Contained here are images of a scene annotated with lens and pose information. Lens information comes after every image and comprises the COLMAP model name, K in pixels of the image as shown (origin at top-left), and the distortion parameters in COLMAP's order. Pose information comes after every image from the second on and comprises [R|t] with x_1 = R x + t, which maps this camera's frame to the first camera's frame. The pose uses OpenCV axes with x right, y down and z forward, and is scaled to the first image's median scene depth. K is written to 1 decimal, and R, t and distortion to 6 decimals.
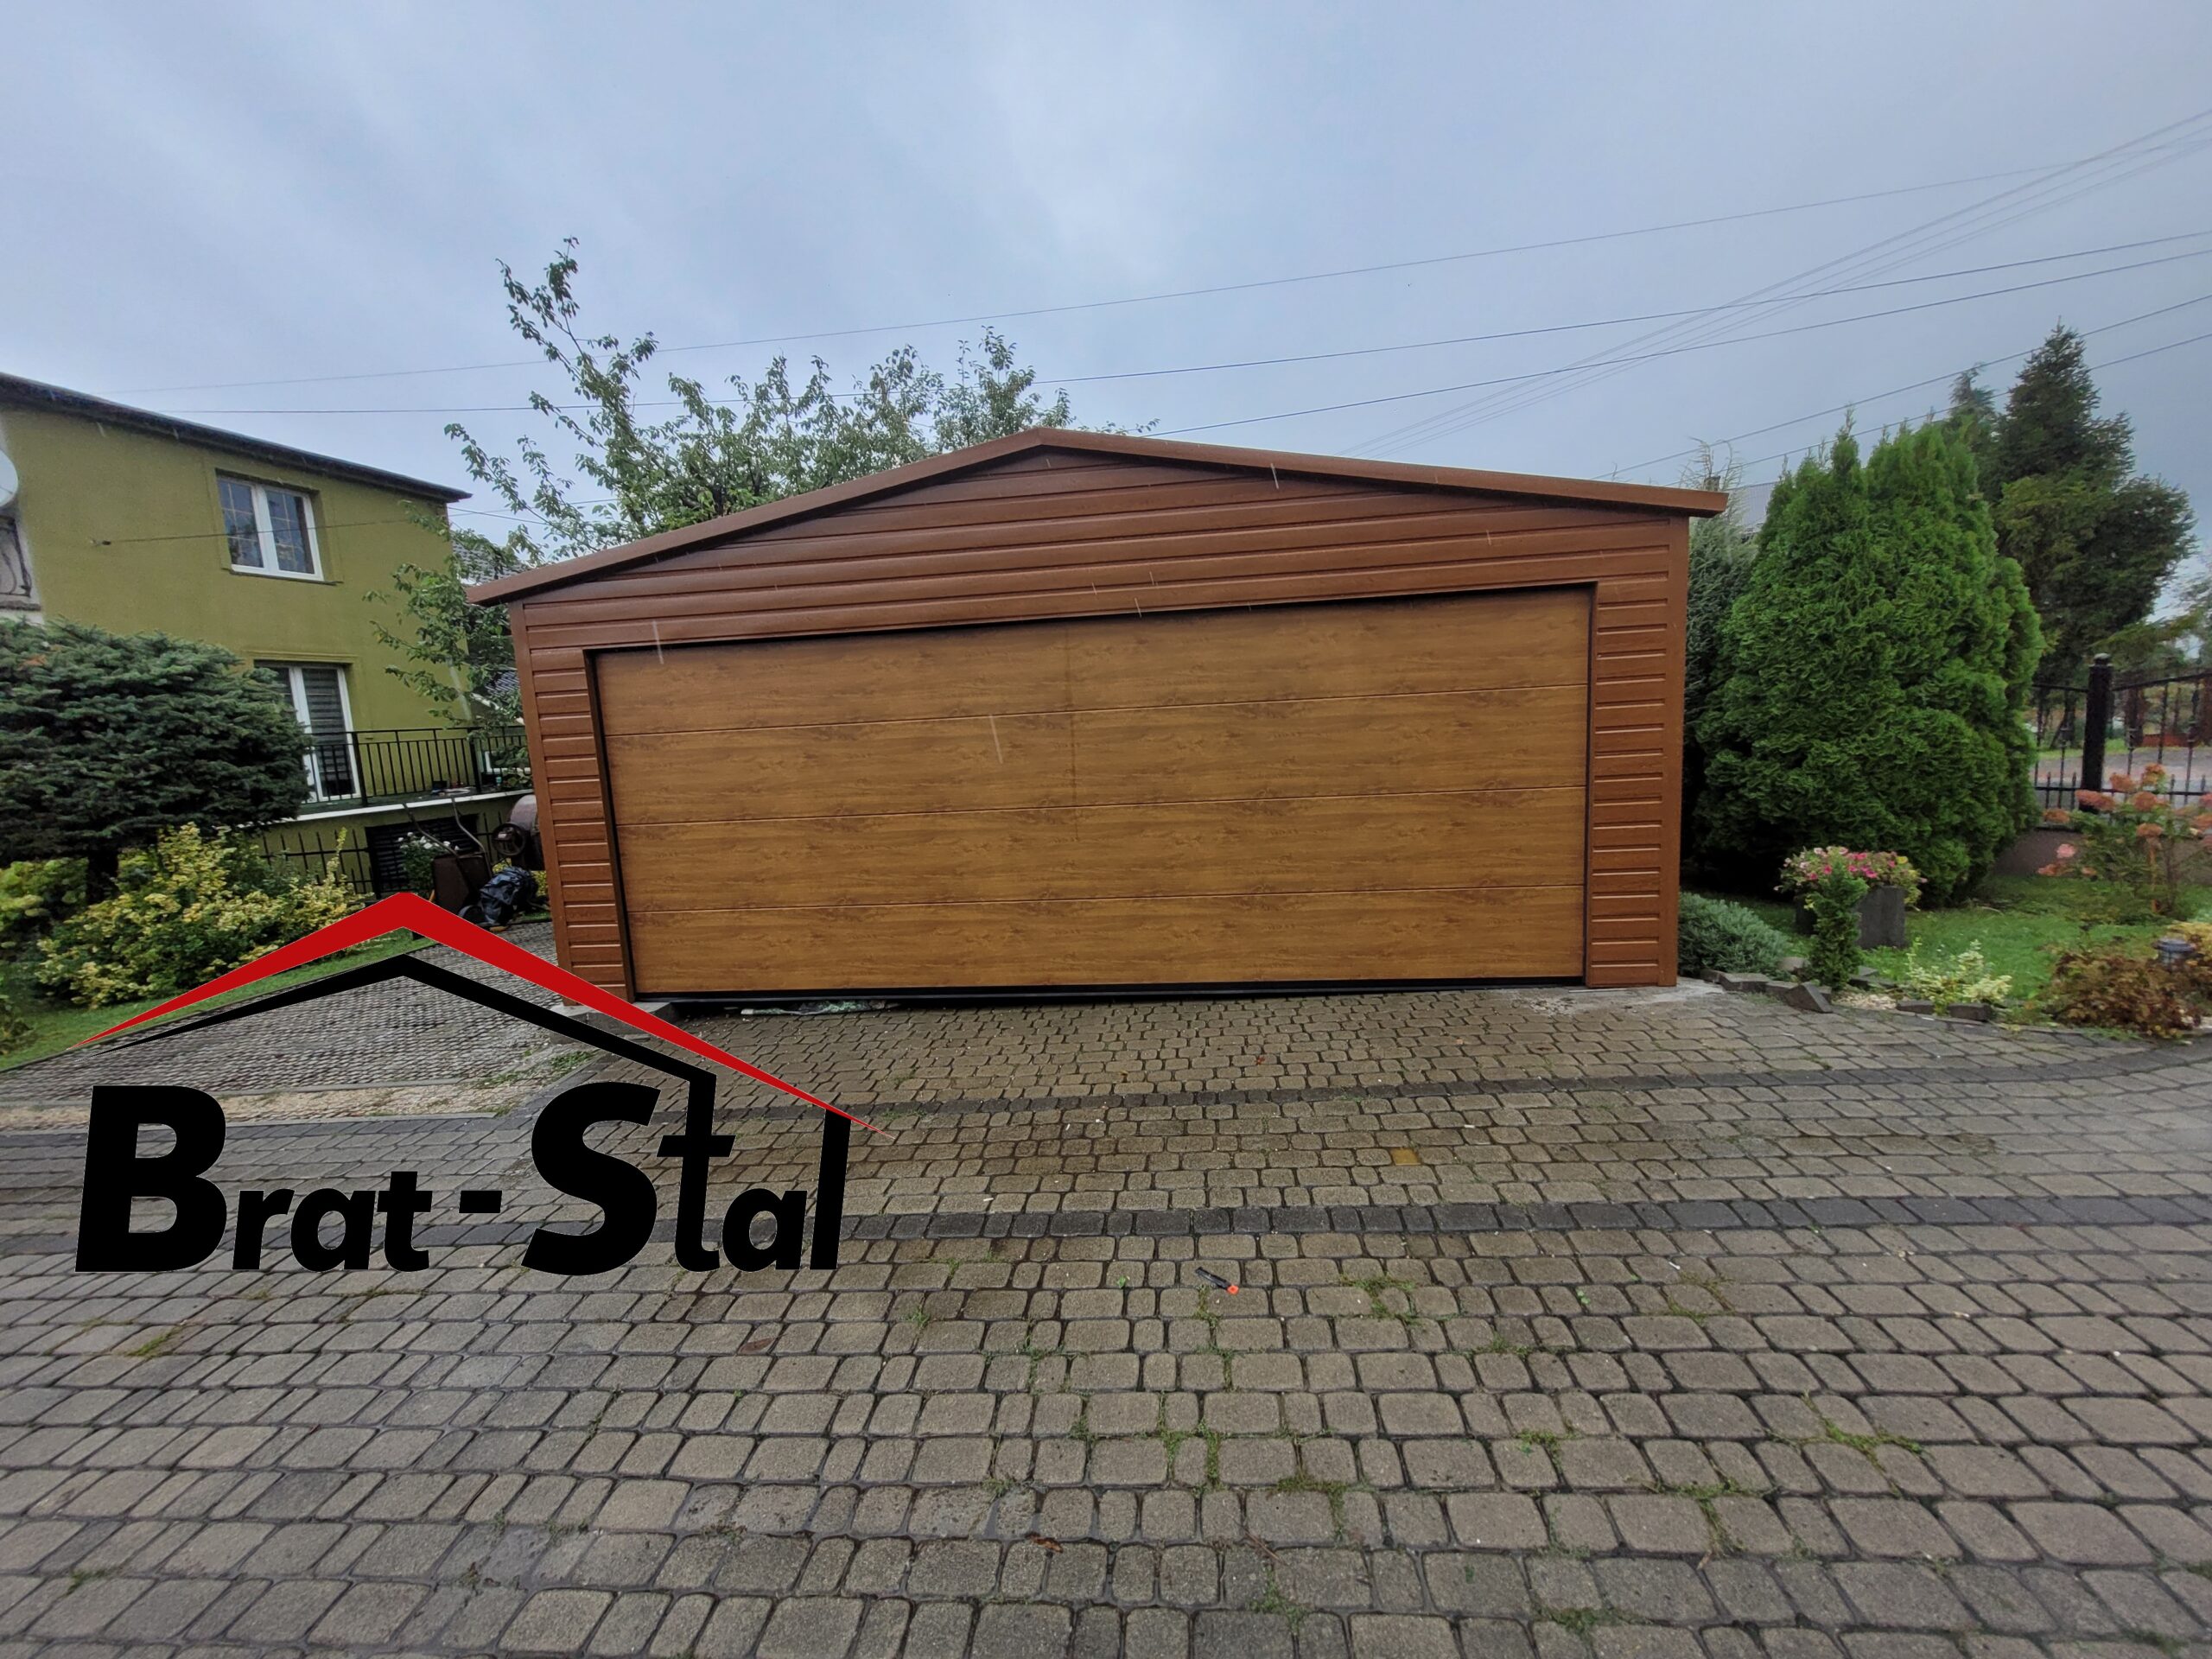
lens RADIAL K [[851.5, 0, 1103.1], [0, 851.5, 821.3], [0, 0, 1]] dist [0.001673, -0.001161]
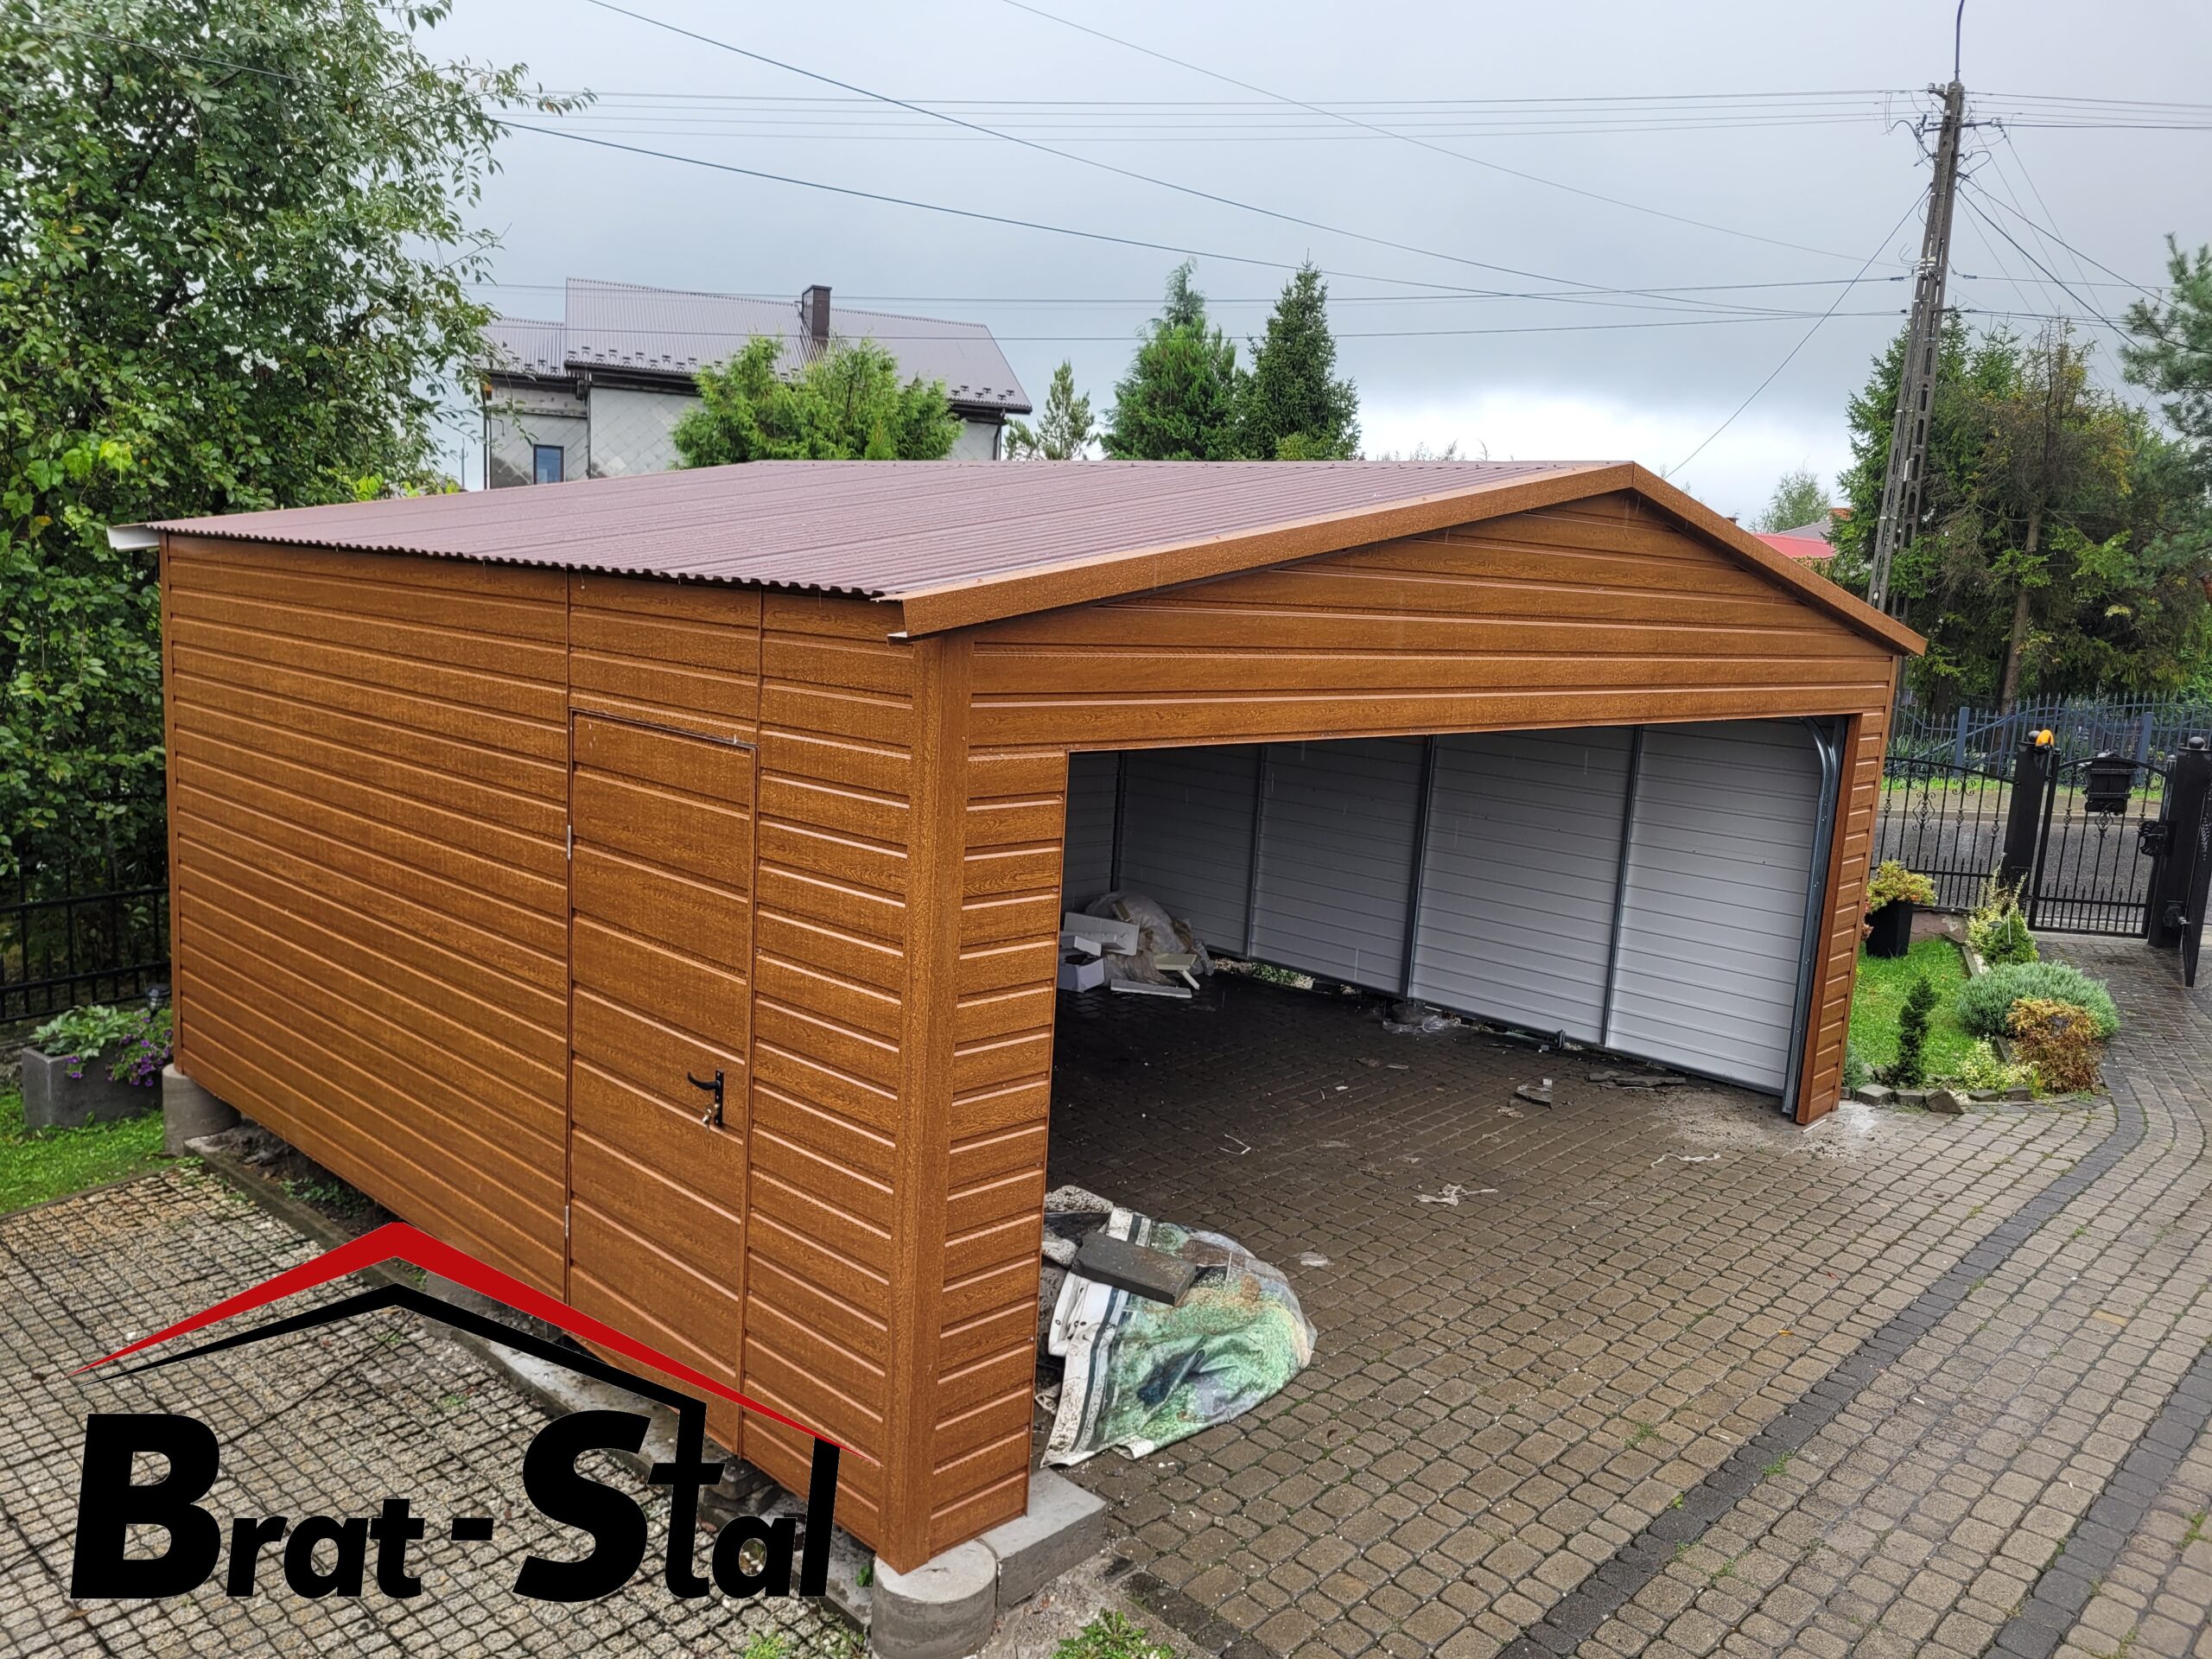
lens RADIAL K [[1654.4, 0, 1114.4], [0, 1654.4, 835.0], [0, 0, 1]] dist [0.041221, -0.036491]
pose [[0.604596, -0.030683, 0.795941, -1.752869], [0.011374, 0.999488, 0.029890, -0.246530], [-0.796451, -0.009019, 0.604636, 0.621959]]
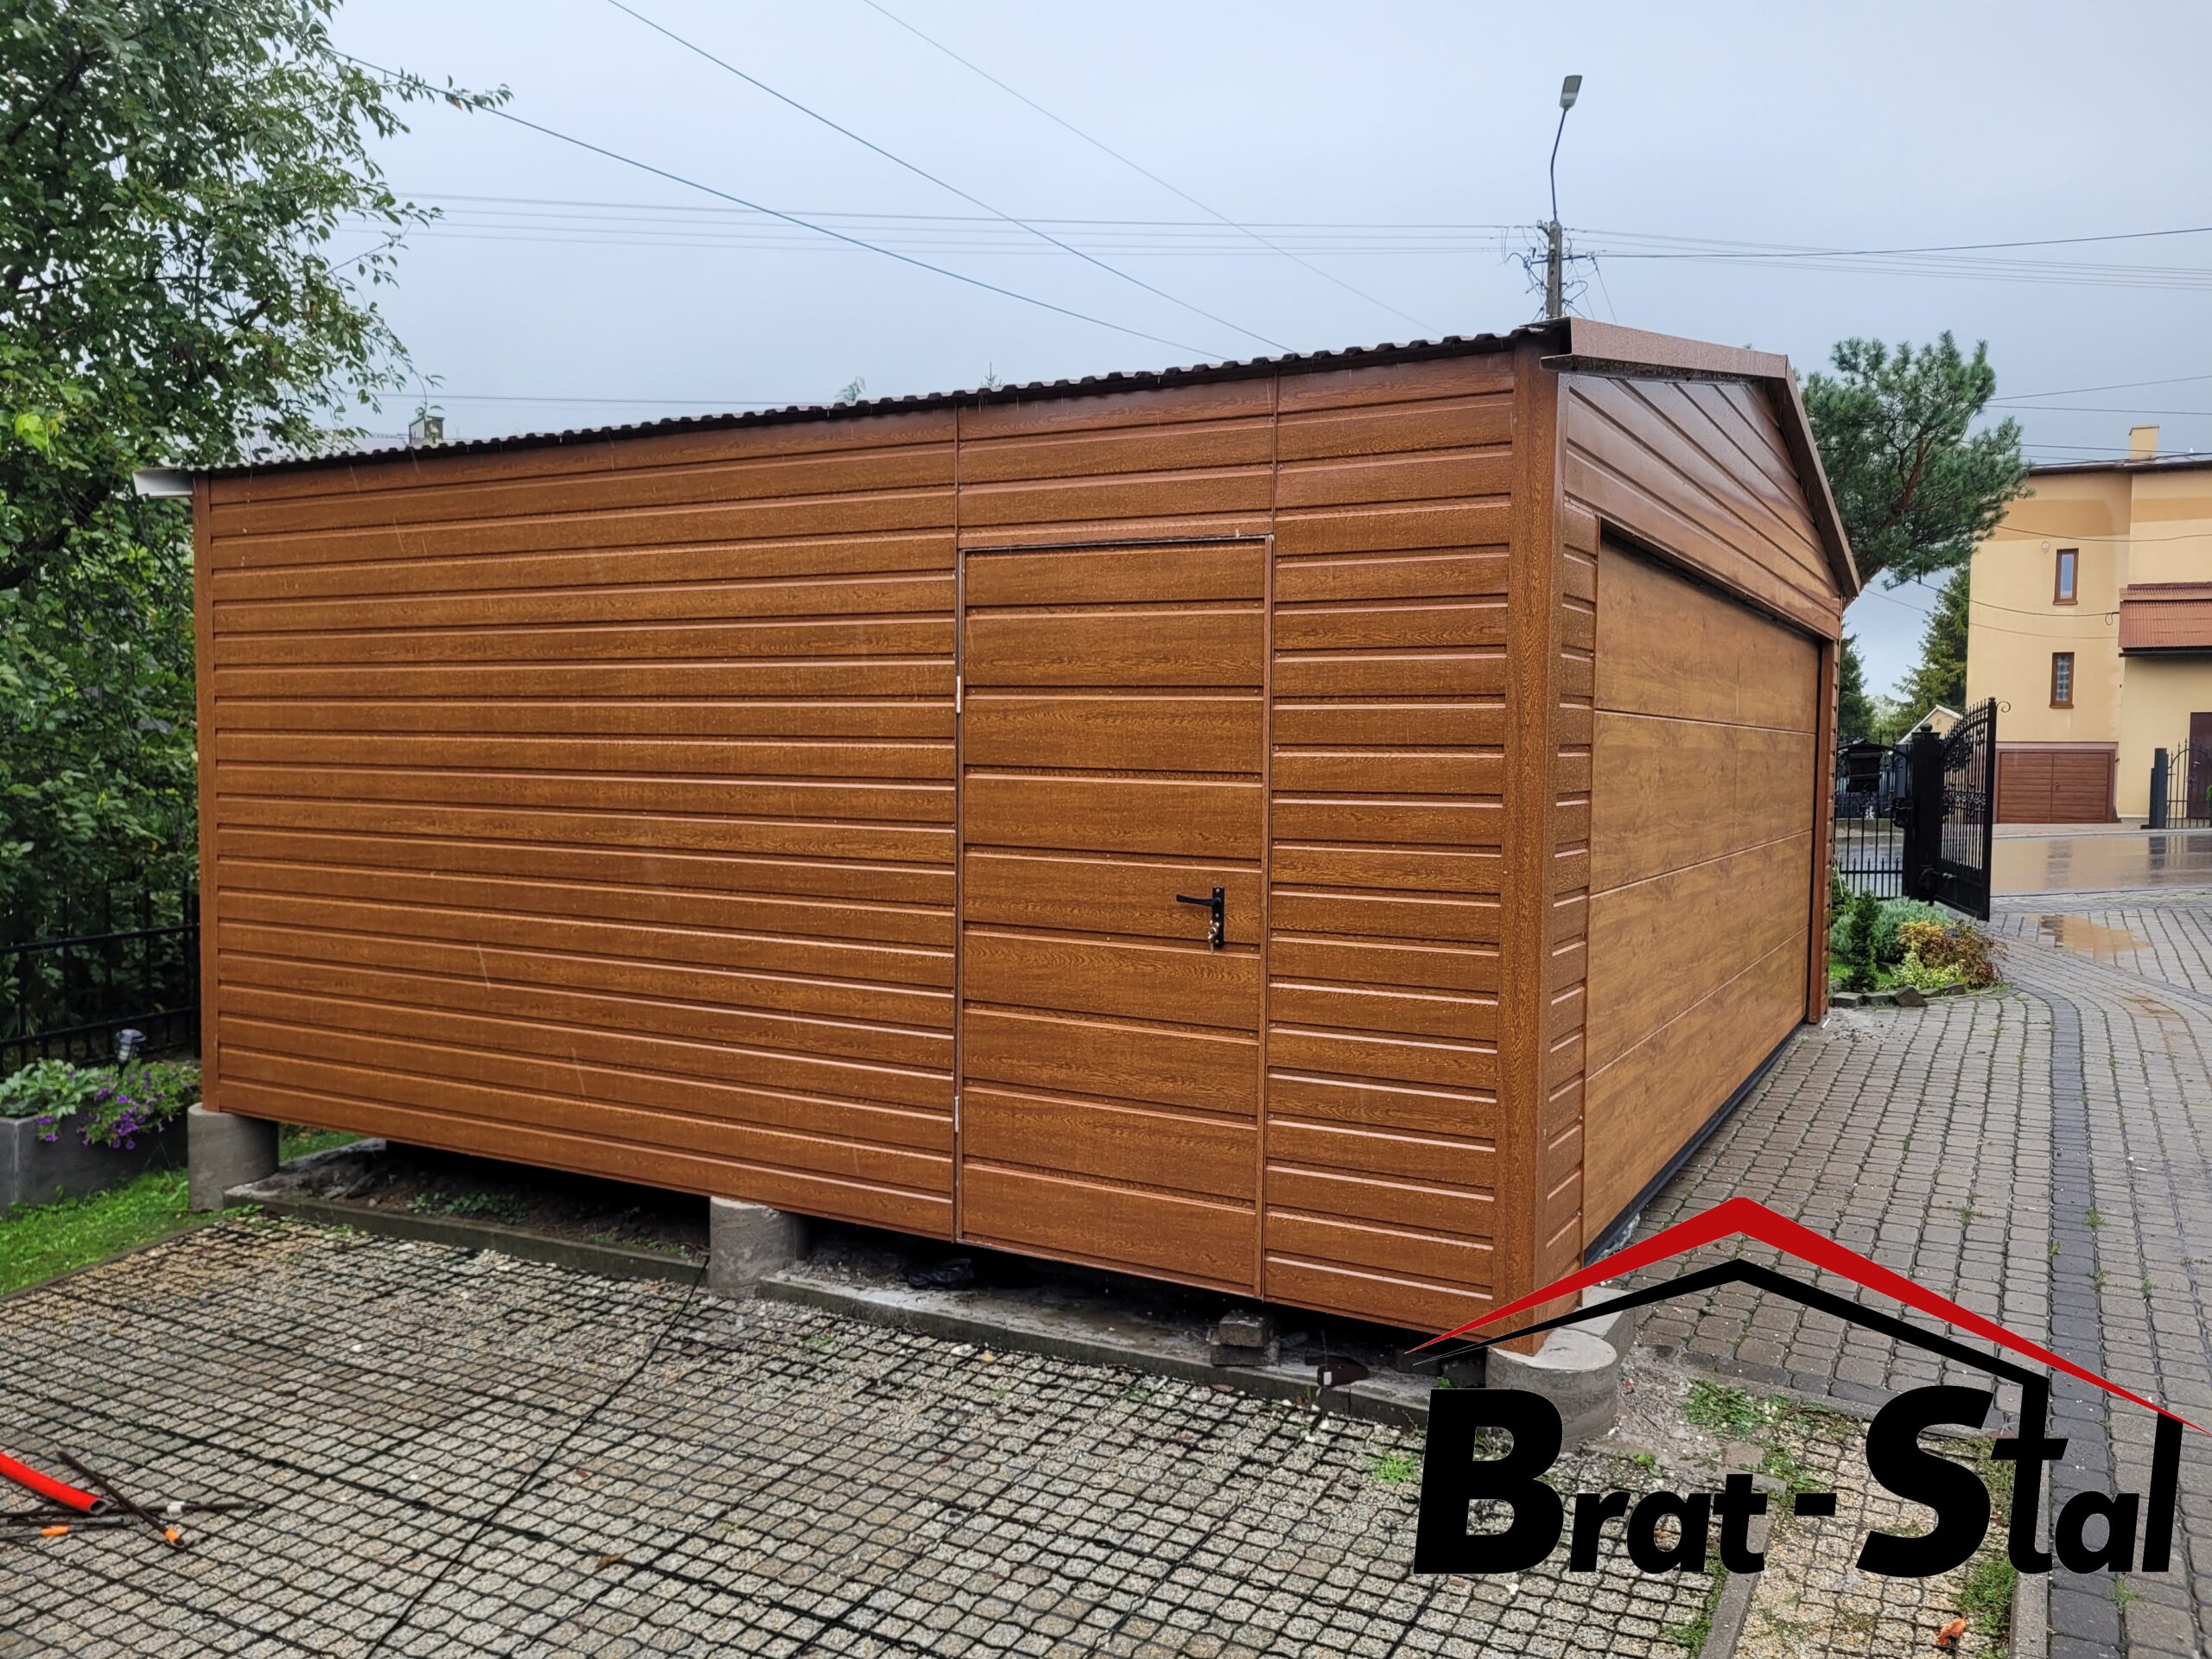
lens RADIAL K [[1654.4, 0, 1119.3], [0, 1654.4, 827.8], [0, 0, 1]] dist [0.041221, -0.036491]
pose [[0.388528, 0.014440, 0.921324, -2.096791], [0.088501, 0.994670, -0.052911, -0.002765], [-0.917177, 0.102095, 0.385179, 1.261862]]
